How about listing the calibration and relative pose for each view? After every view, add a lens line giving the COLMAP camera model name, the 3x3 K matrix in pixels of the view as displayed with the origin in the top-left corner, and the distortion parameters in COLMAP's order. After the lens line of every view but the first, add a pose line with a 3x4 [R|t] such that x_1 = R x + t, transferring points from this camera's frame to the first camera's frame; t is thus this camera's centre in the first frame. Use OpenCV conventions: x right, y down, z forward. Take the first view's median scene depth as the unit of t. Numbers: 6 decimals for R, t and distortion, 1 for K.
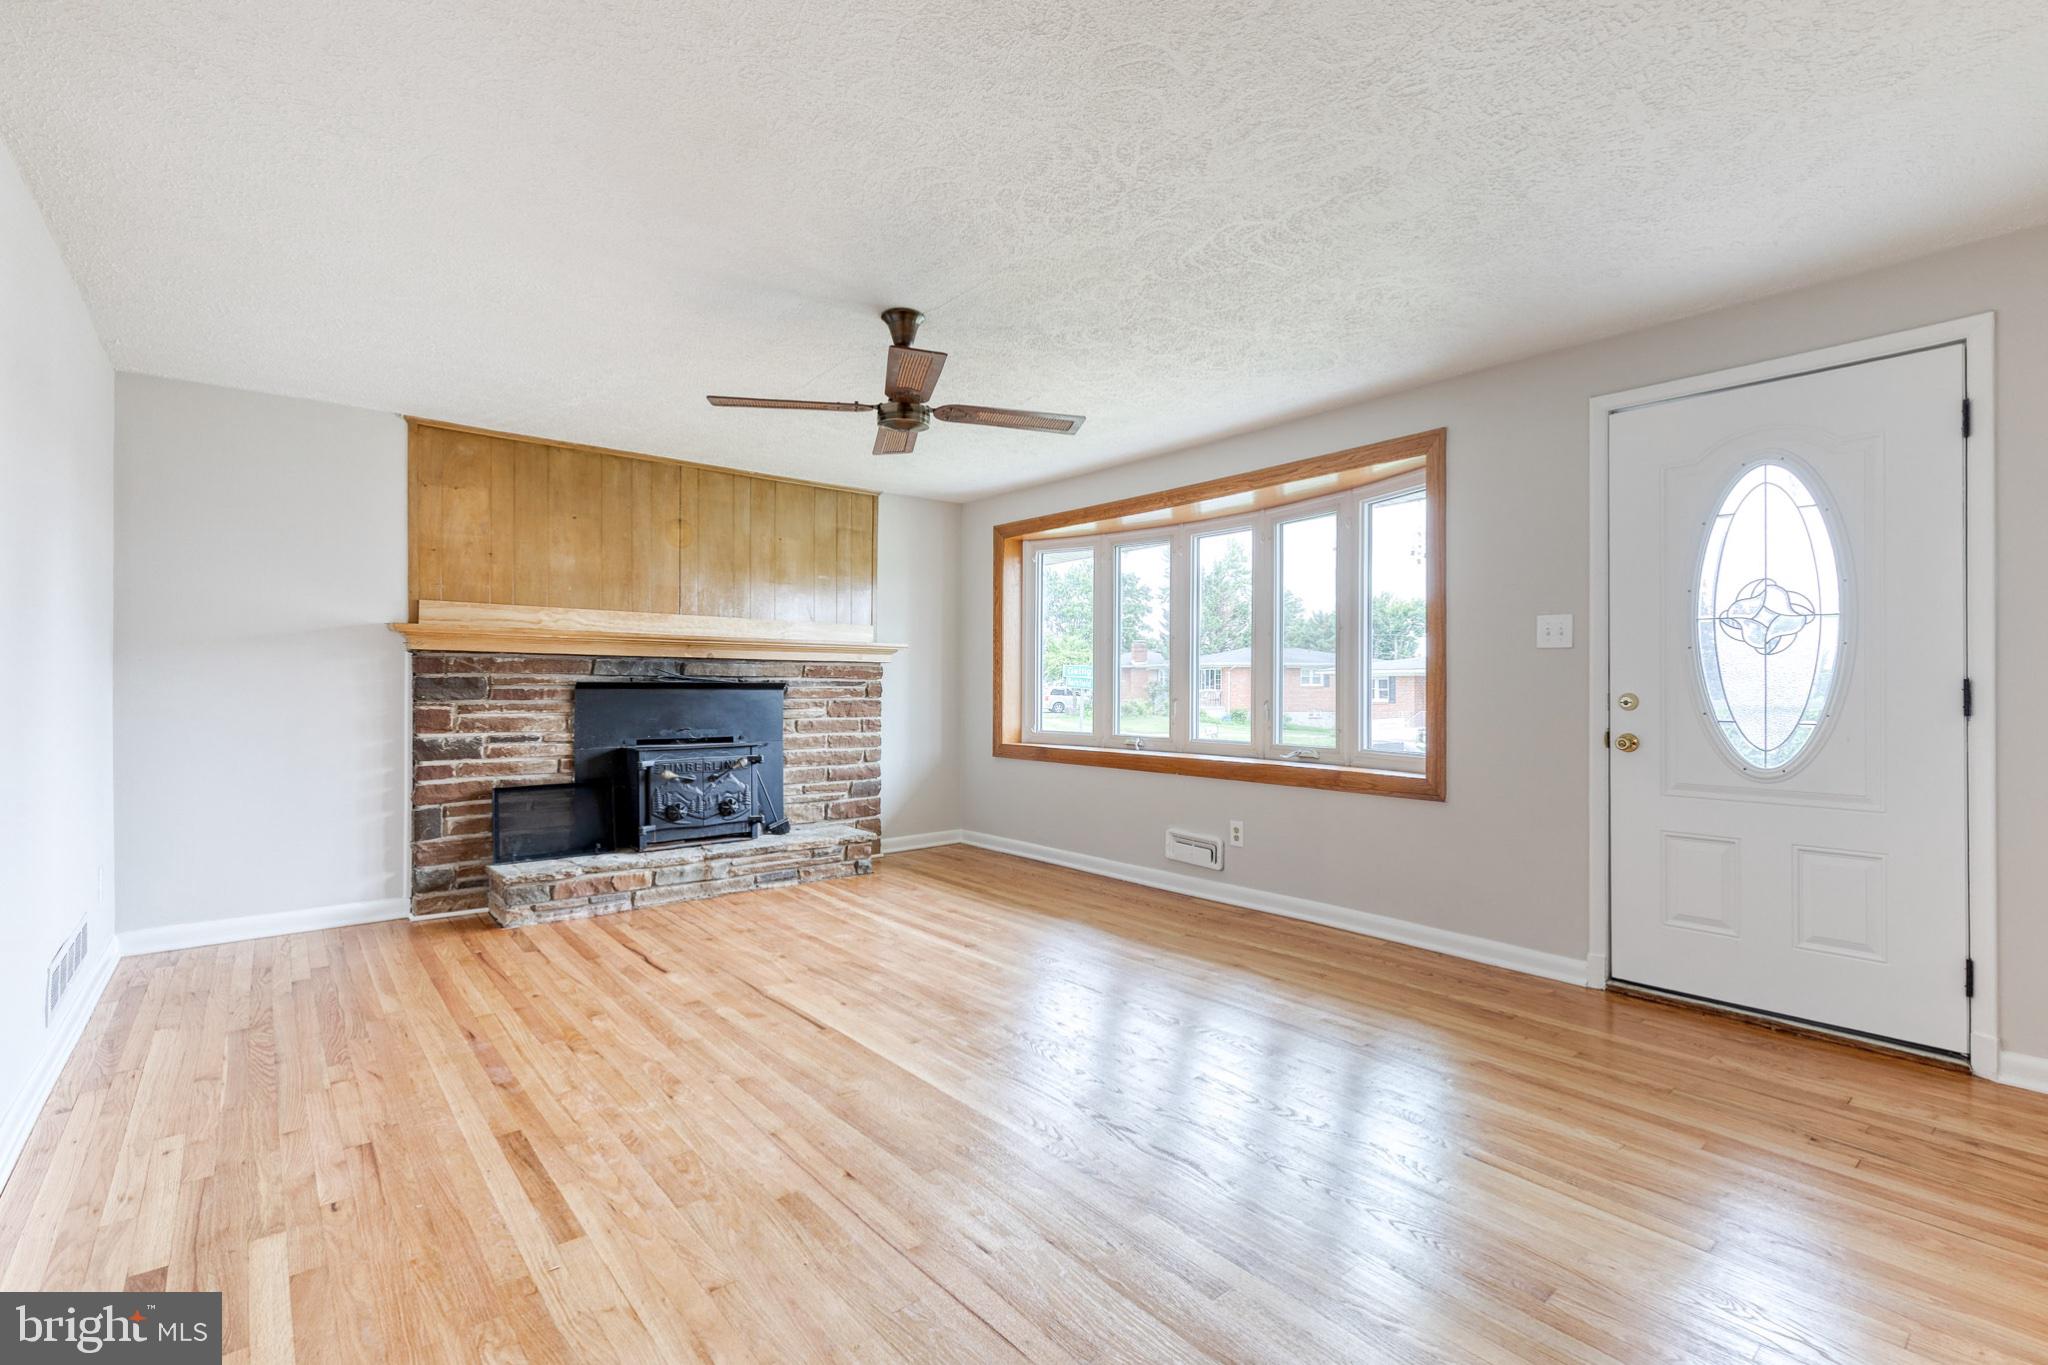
lens RADIAL K [[929.8, 0, 1046.3], [0, 929.8, 681.6], [0, 0, 1]] dist [0.010512, -0.001595]
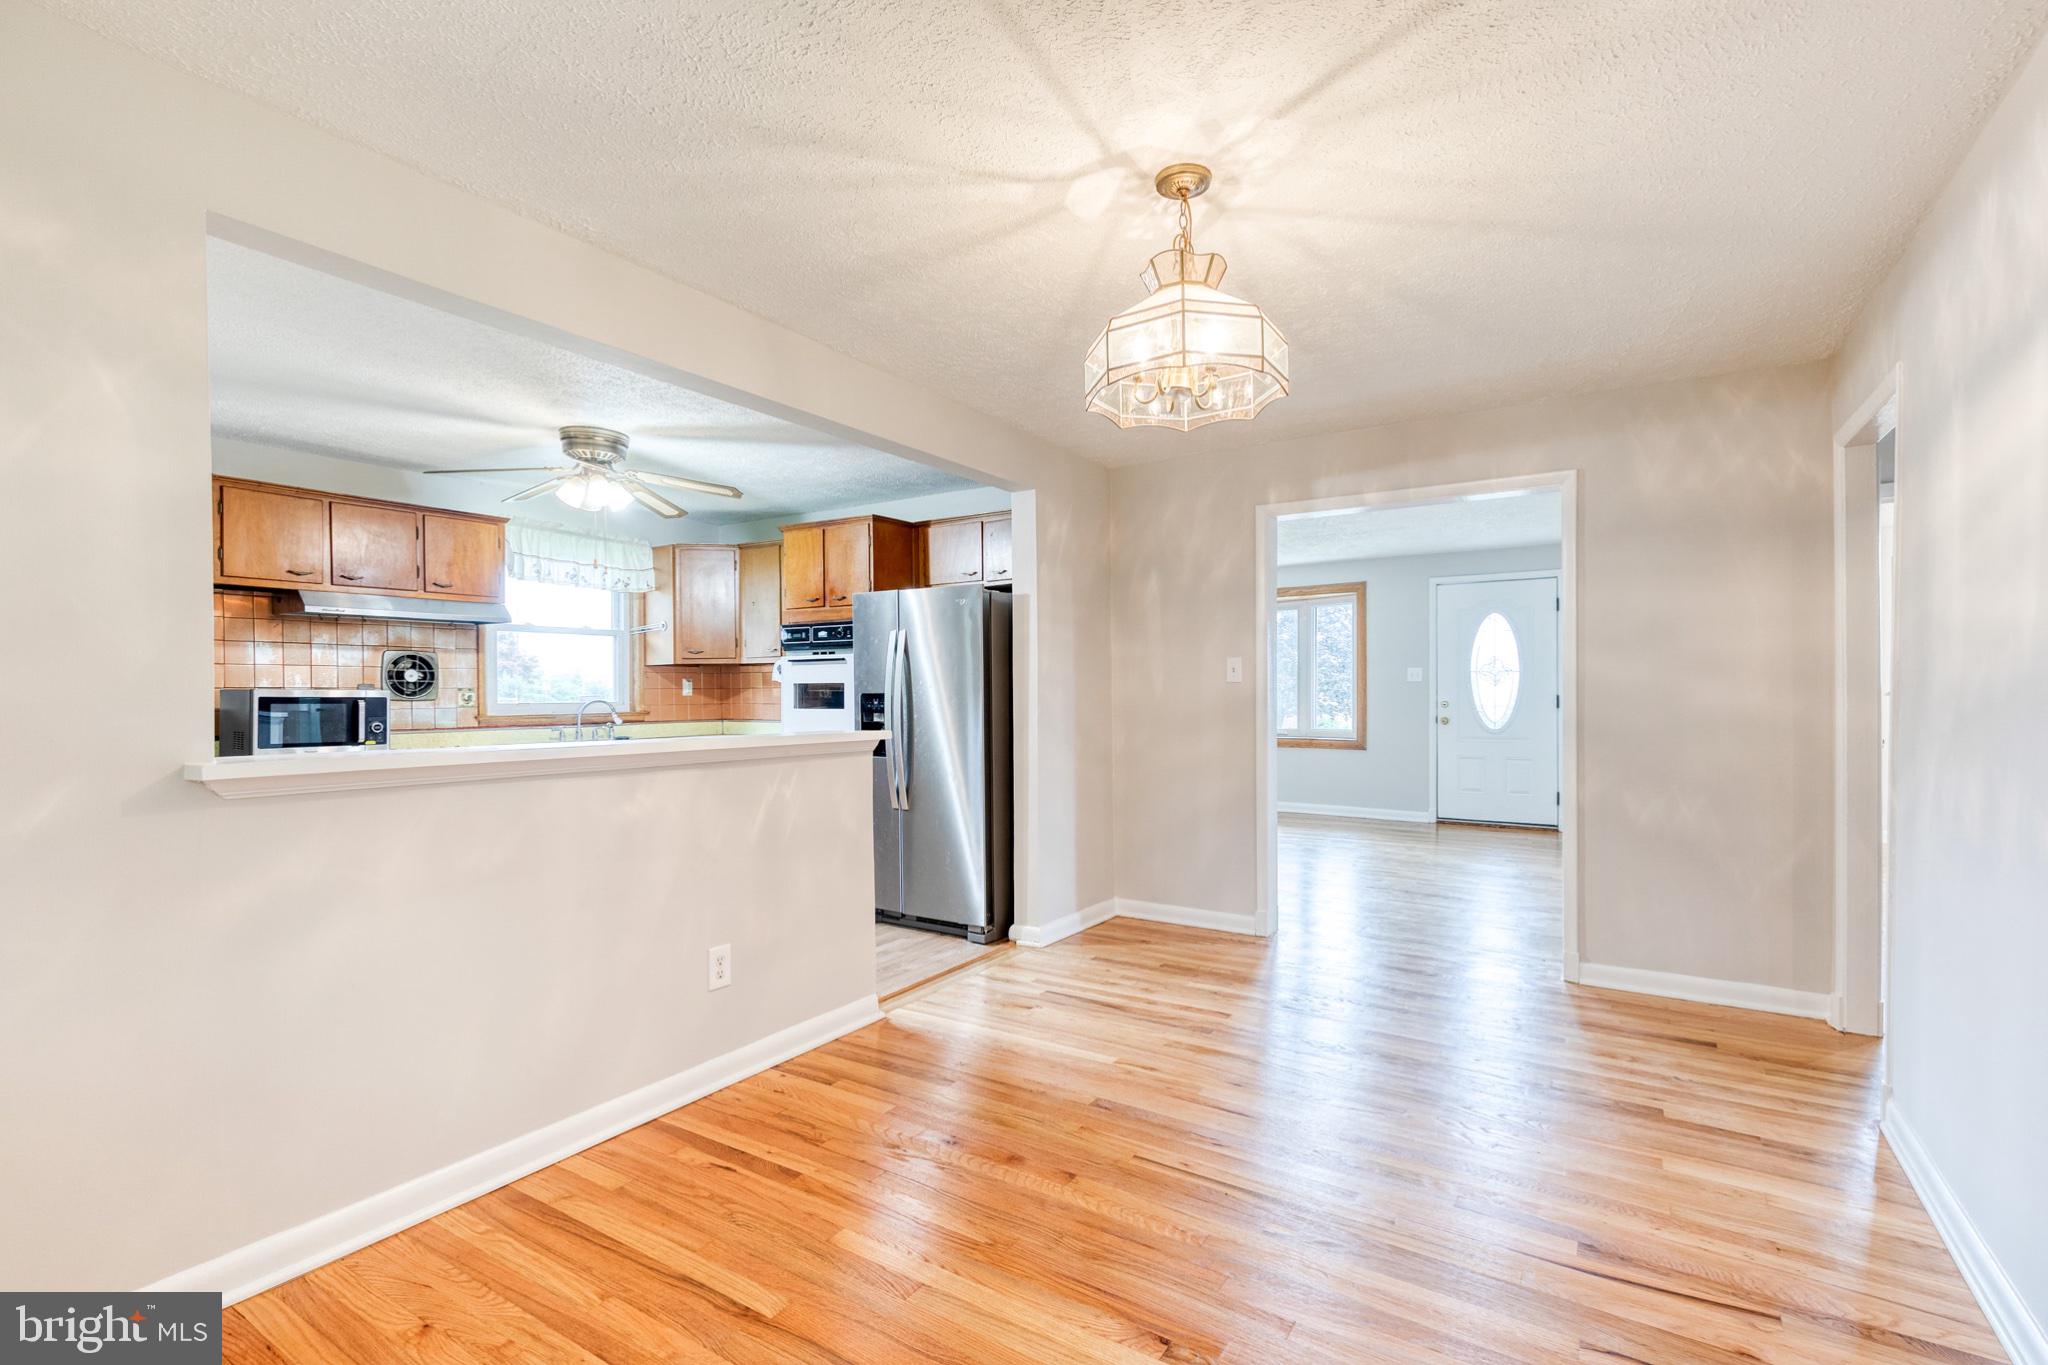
lens RADIAL K [[918.2, 0, 1050.6], [0, 918.2, 698.1], [0, 0, 1]] dist [0.005098, -0.000295]
pose [[0.953815, -0.009263, 0.300250, -0.766479], [0.006165, 0.999918, 0.011265, -0.019621], [-0.300330, -0.008894, 0.953794, -0.697943]]
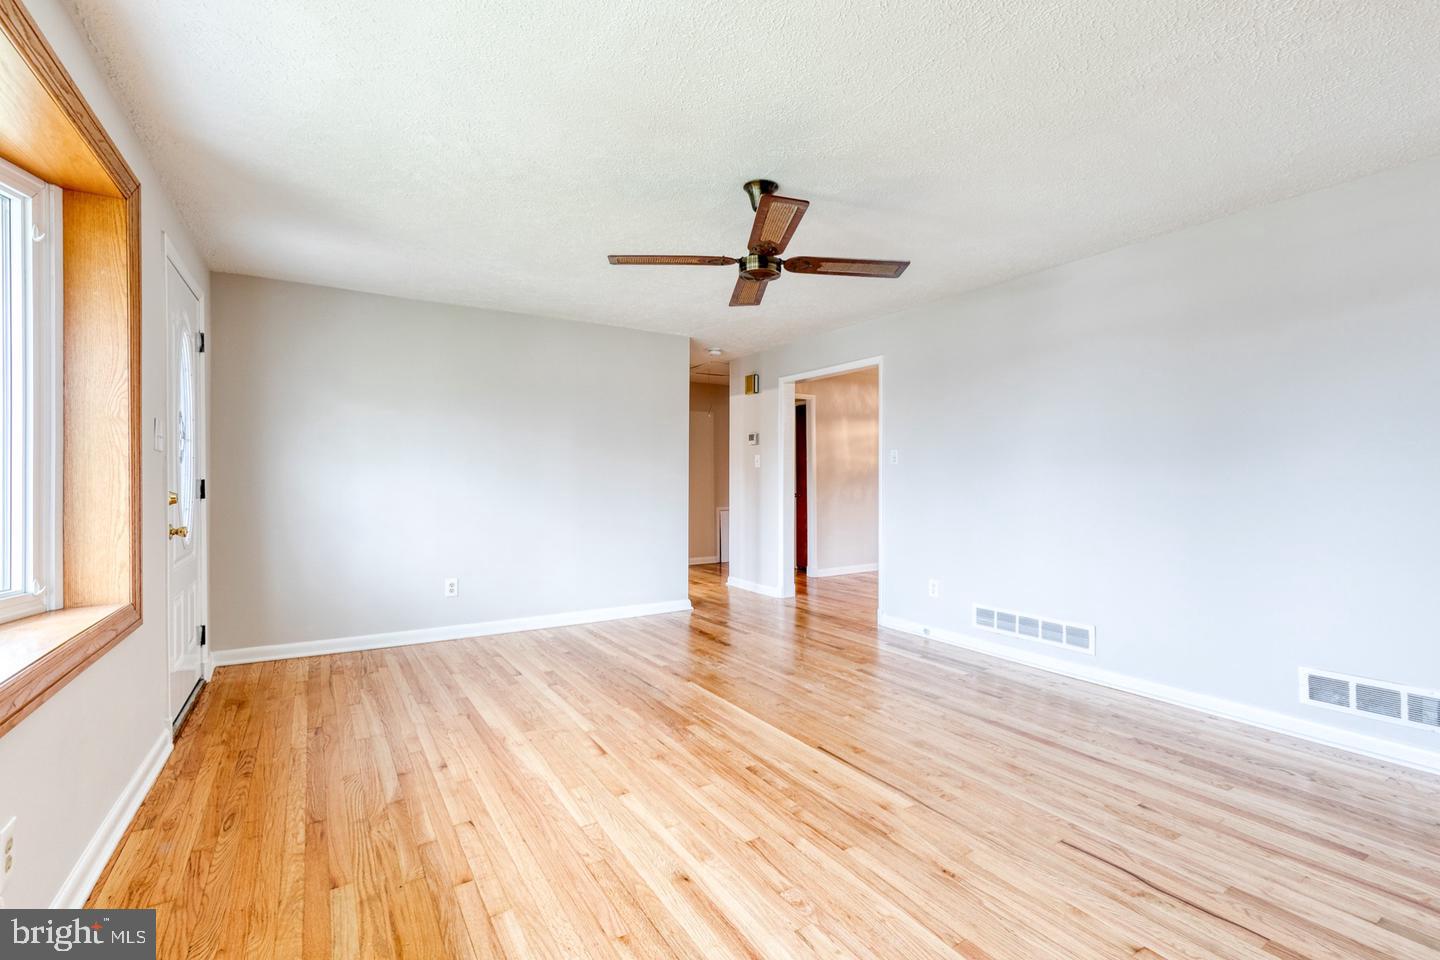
lens RADIAL K [[653.8, 0, 735.7], [0, 653.8, 479.4], [0, 0, 1]] dist [0.010512, -0.001595]
pose [[-0.991644, -0.000644, 0.129007, -0.154023], [-0.000224, 0.999995, 0.003273, -0.004627], [-0.129008, 0.003216, -0.991638, 1.236524]]
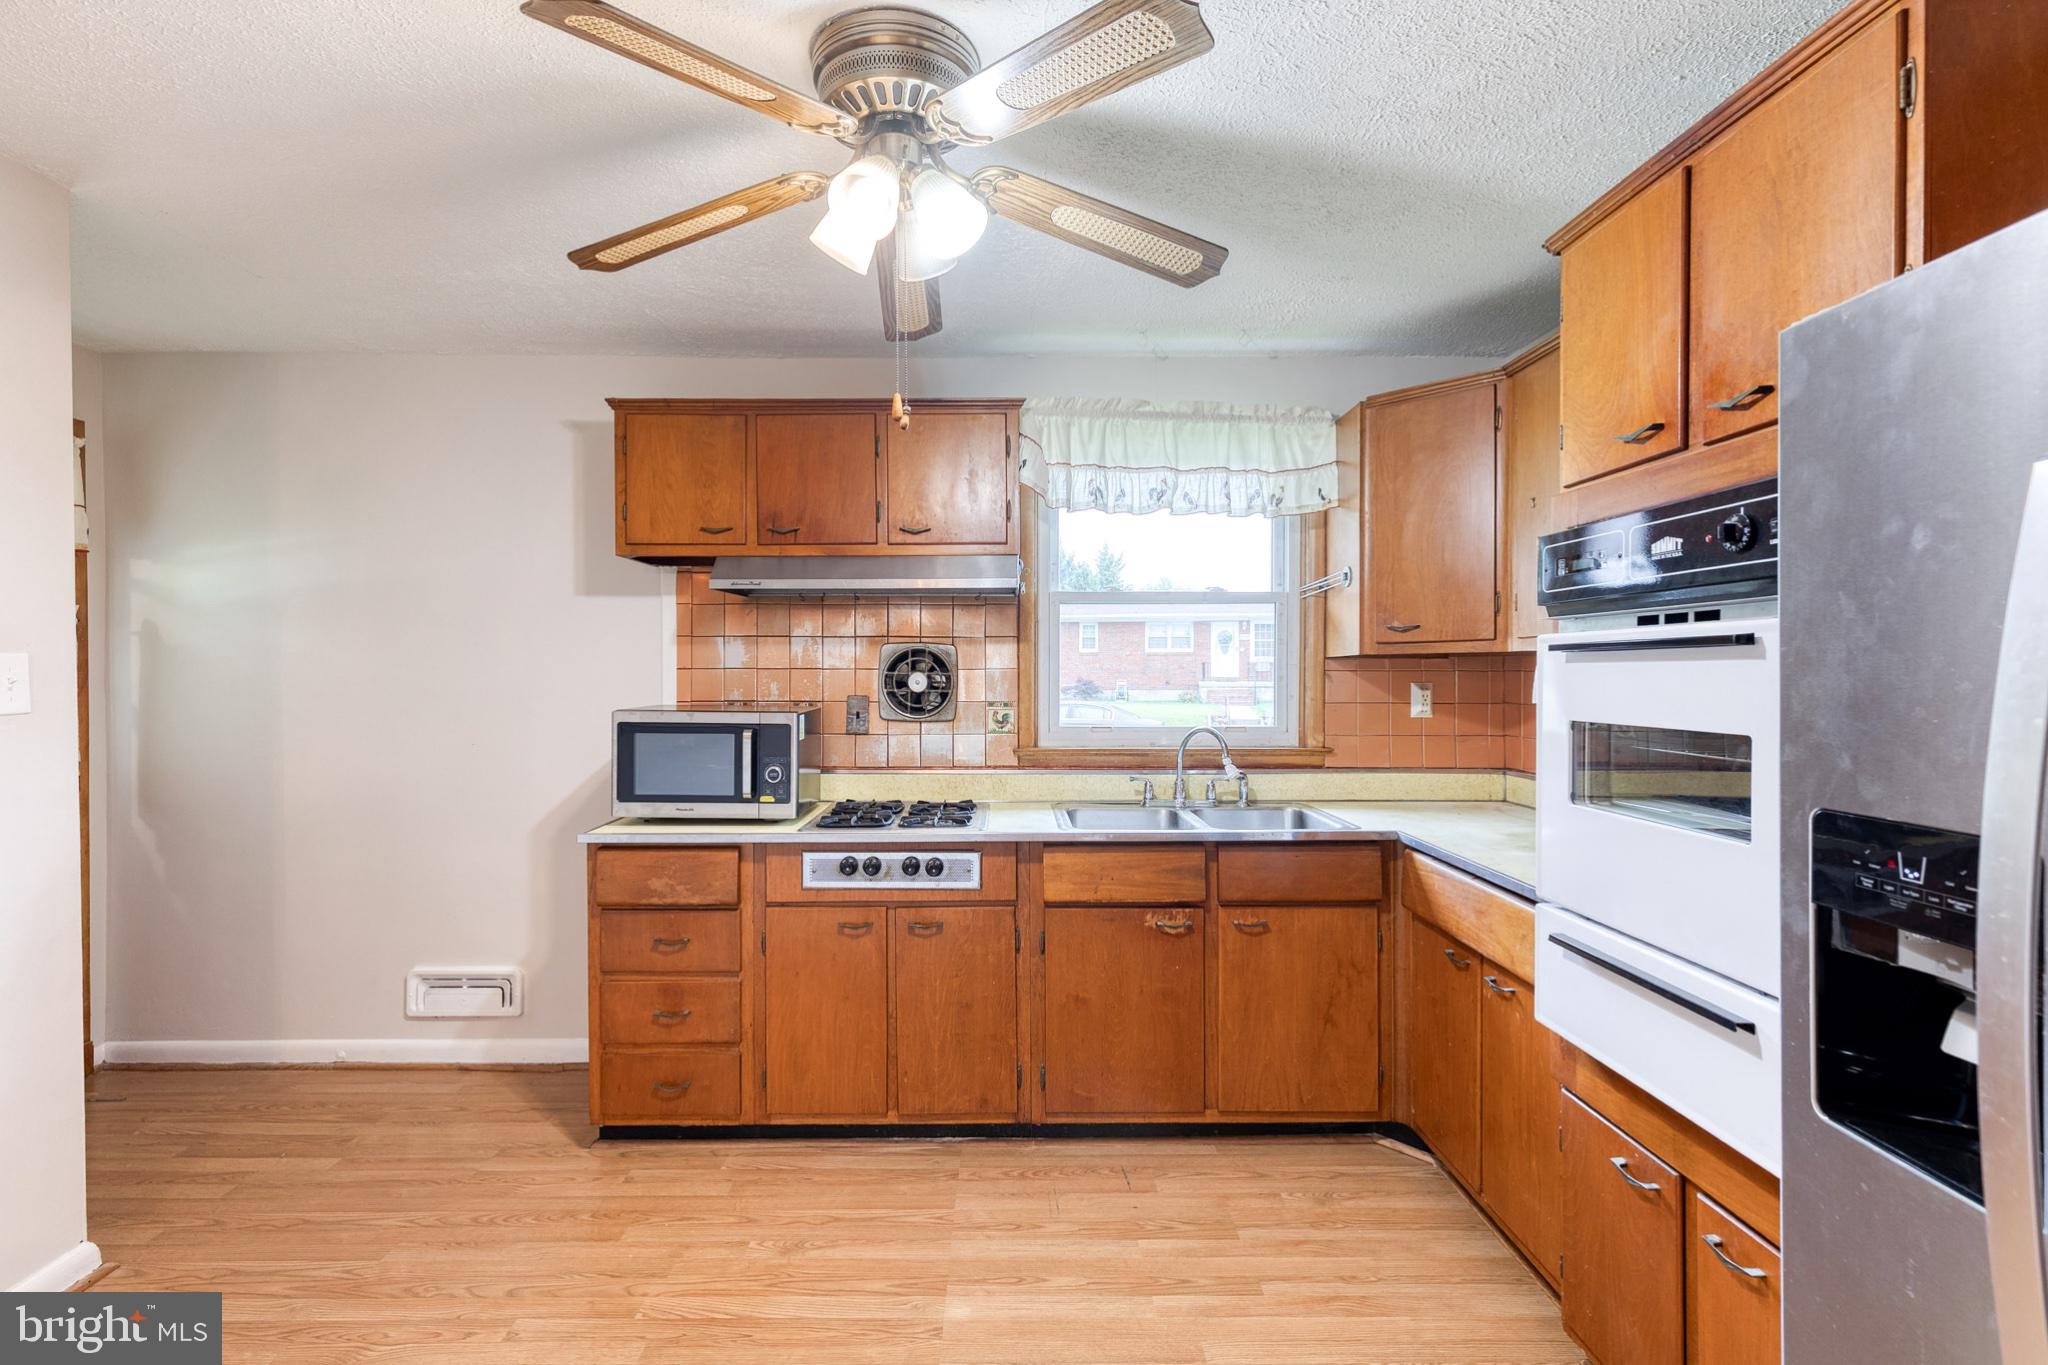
lens RADIAL K [[933.9, 0, 1011.1], [0, 933.9, 677.7], [0, 0, 1]] dist [0.003051, 0.000091]
pose [[0.769784, 0.002028, -0.638301, -0.667889], [0.003569, 0.999966, 0.007482, -0.046009], [0.638294, -0.008038, 0.769751, 0.049541]]
